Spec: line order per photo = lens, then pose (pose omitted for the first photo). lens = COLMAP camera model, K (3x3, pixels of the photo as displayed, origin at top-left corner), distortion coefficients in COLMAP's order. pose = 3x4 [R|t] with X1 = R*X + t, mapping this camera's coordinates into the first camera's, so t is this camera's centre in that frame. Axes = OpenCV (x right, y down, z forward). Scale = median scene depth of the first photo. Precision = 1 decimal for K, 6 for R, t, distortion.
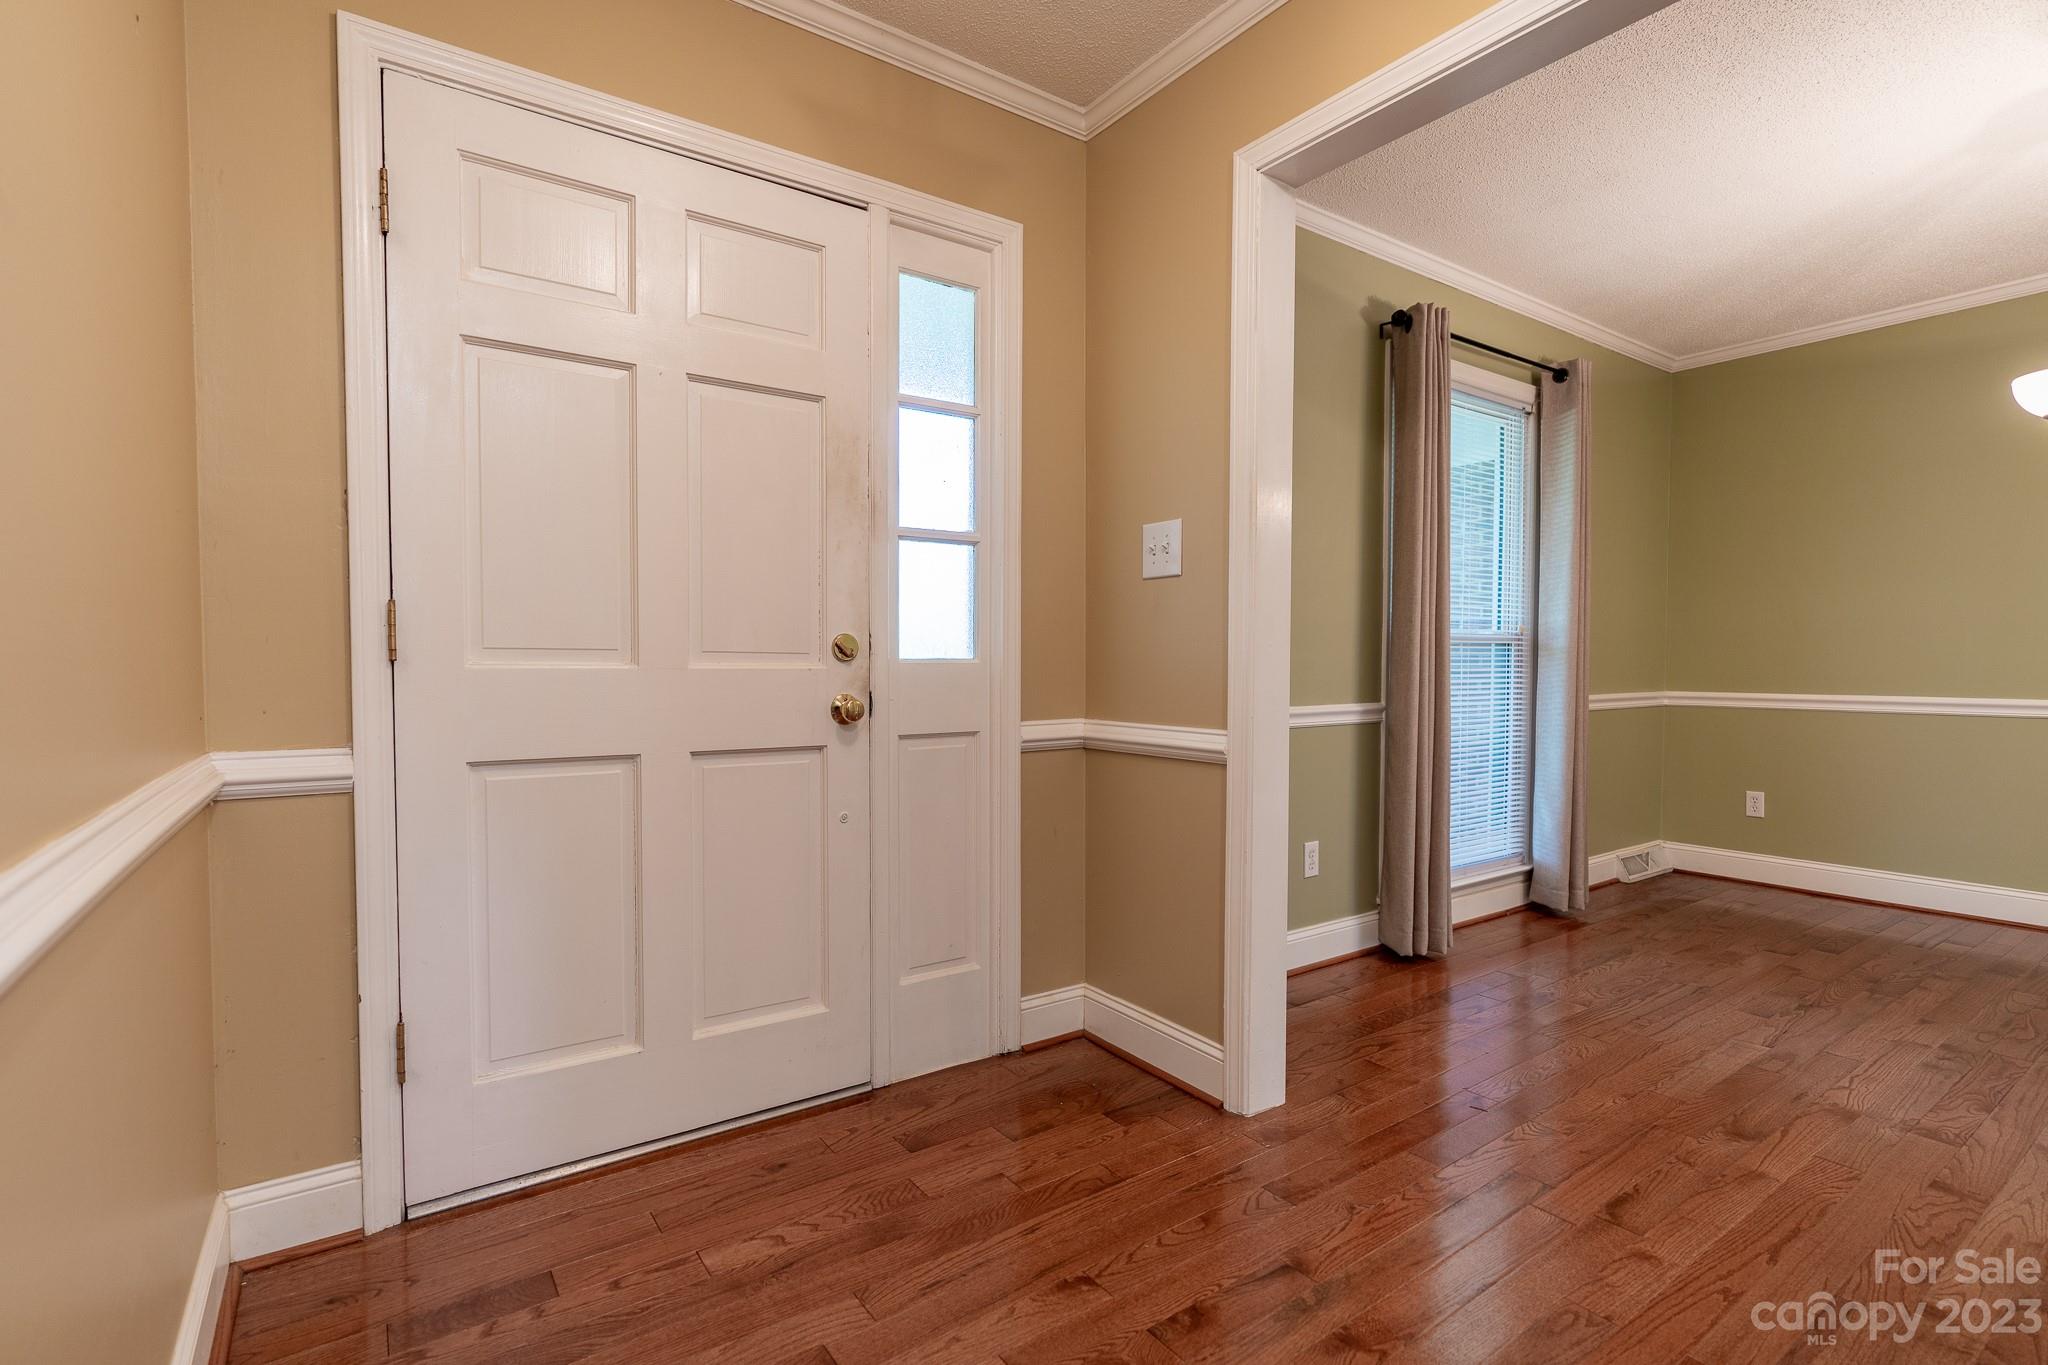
lens RADIAL K [[947.5, 0, 1013.1], [0, 947.5, 694.9], [0, 0, 1]] dist [-0.003250, 0.001436]
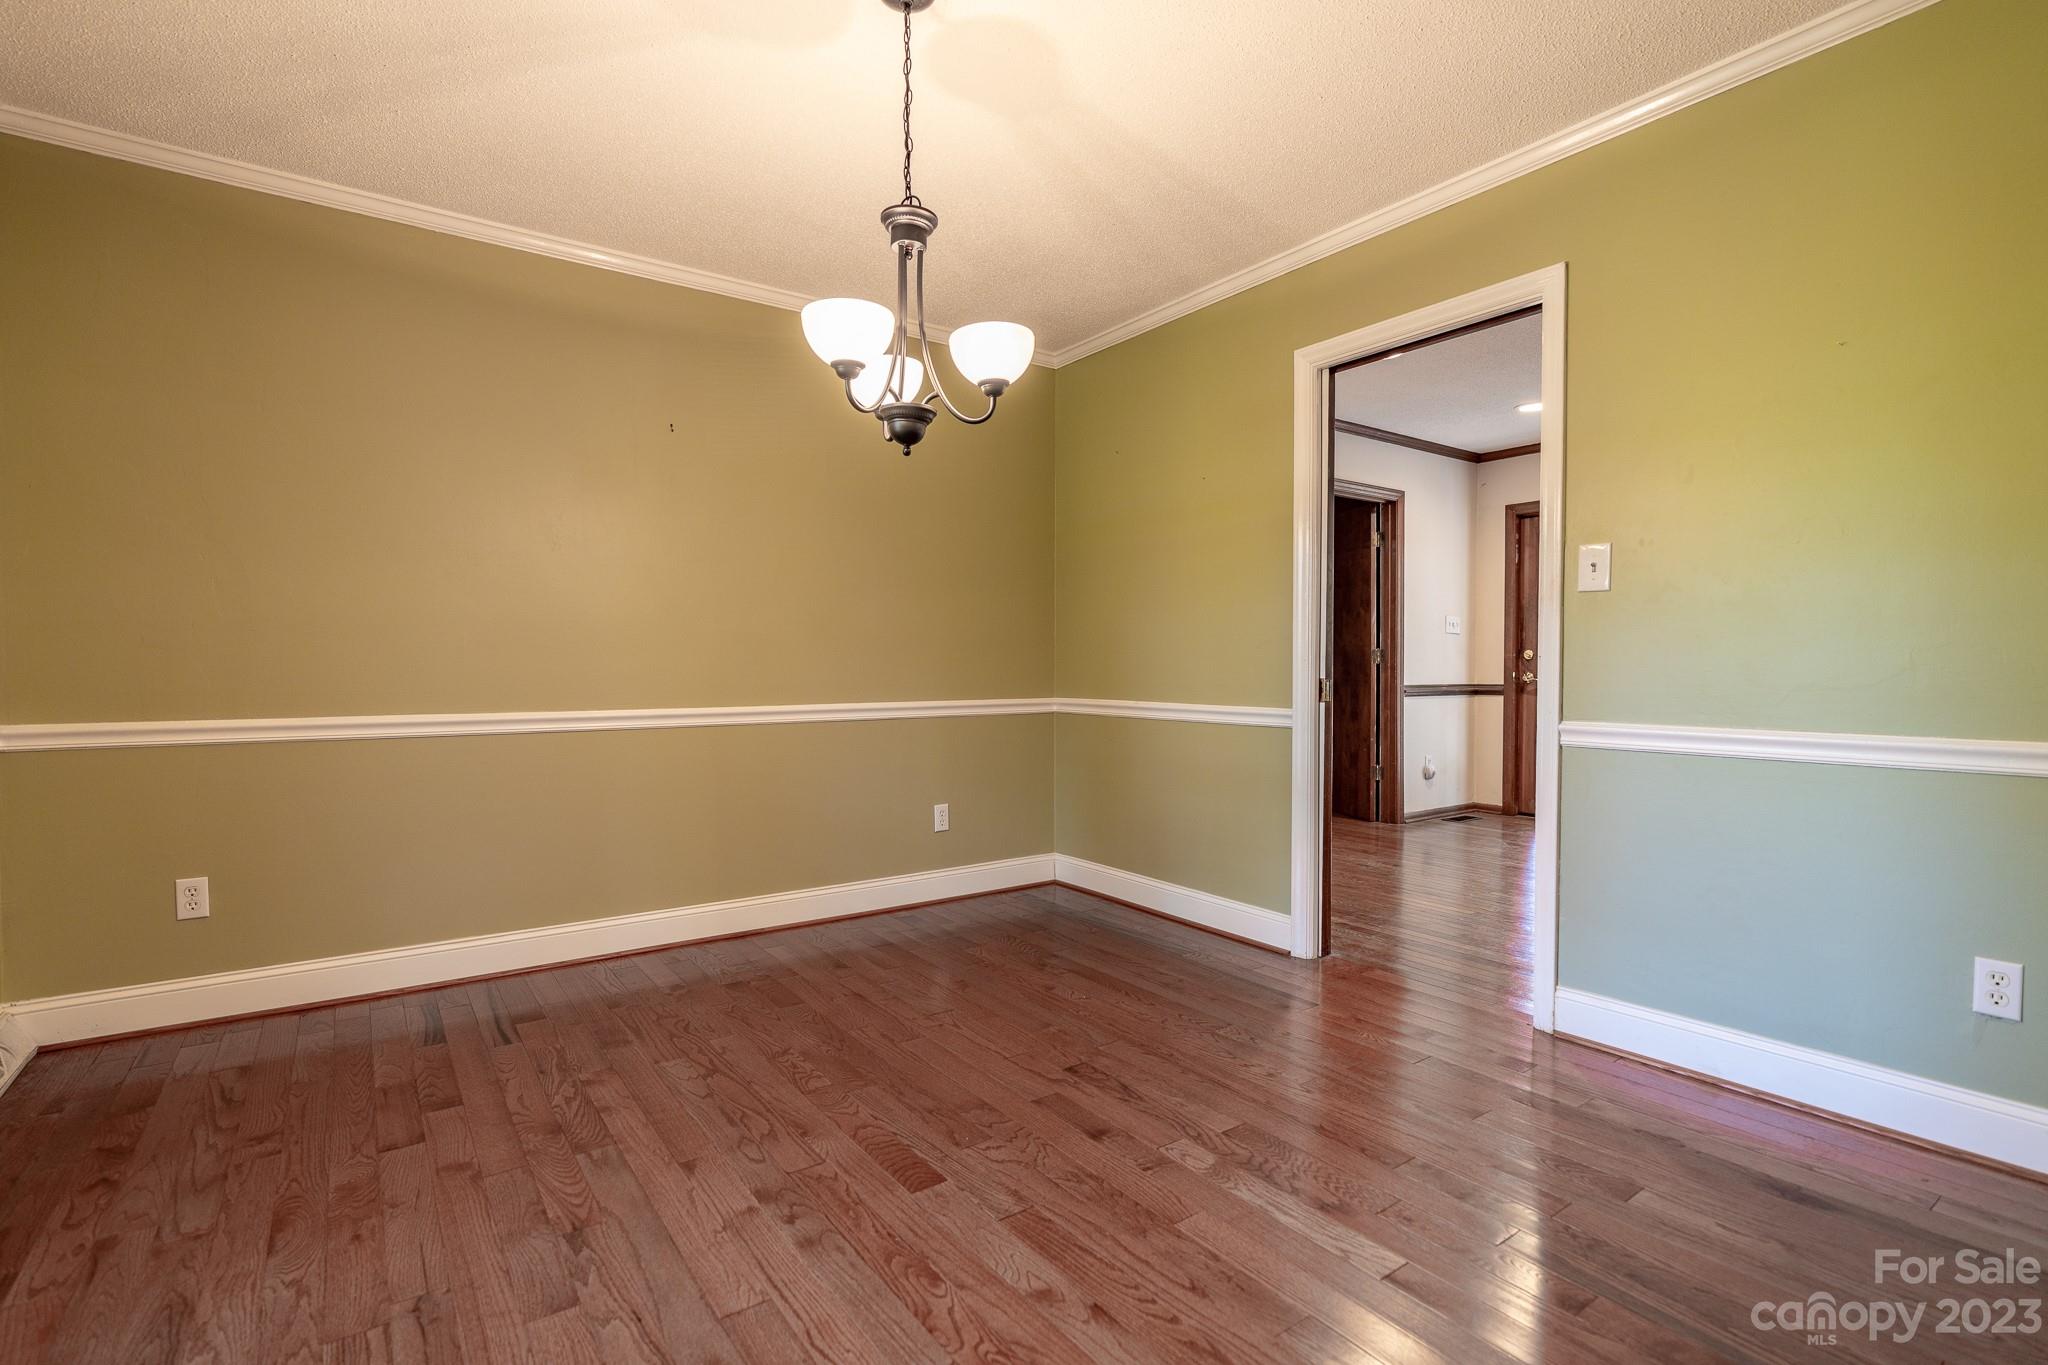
lens RADIAL K [[947.5, 0, 1019.7], [0, 947.5, 693.9], [0, 0, 1]] dist [-0.003250, 0.001436]
pose [[-0.029232, -0.028576, 0.999164, 0.223814], [0.034282, 0.998975, 0.029573, -0.028298], [-0.998985, 0.035118, -0.028222, 0.703102]]
